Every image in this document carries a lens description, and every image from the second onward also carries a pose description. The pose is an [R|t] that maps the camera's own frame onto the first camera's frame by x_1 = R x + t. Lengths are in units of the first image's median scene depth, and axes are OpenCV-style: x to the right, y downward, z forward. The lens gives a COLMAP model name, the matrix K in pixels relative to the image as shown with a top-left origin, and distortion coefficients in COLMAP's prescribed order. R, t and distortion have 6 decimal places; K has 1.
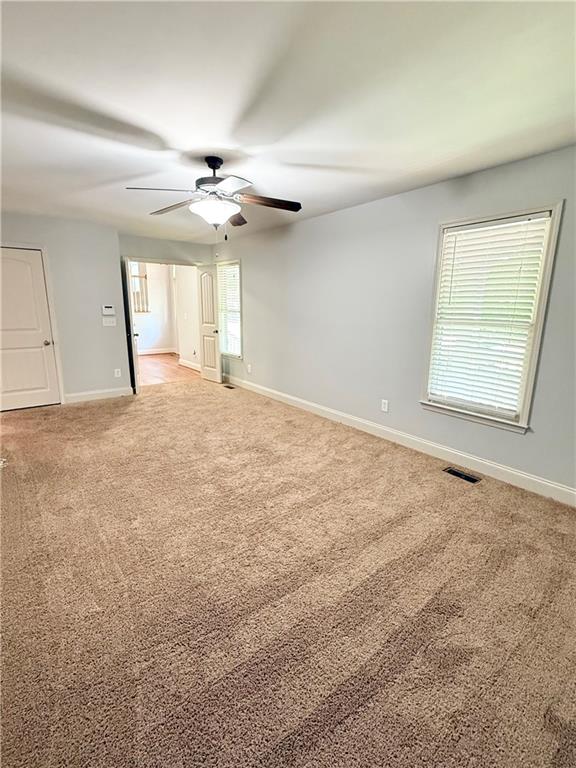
lens RADIAL K [[360.4, 0, 286.6], [0, 360.4, 383.8], [0, 0, 1]] dist [0.005664, 0.000553]
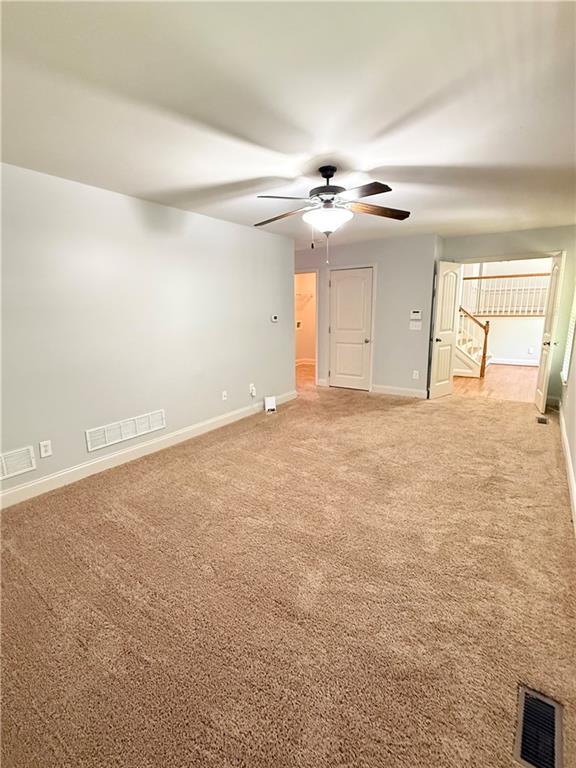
lens RADIAL K [[360.4, 0, 287.2], [0, 360.4, 382.8], [0, 0, 1]] dist [0.005664, 0.000553]
pose [[0.313289, 0.178648, -0.932703, 0.492804], [-0.188242, 0.974340, 0.123394, -0.083094], [0.930814, 0.136916, 0.338879, 0.382022]]
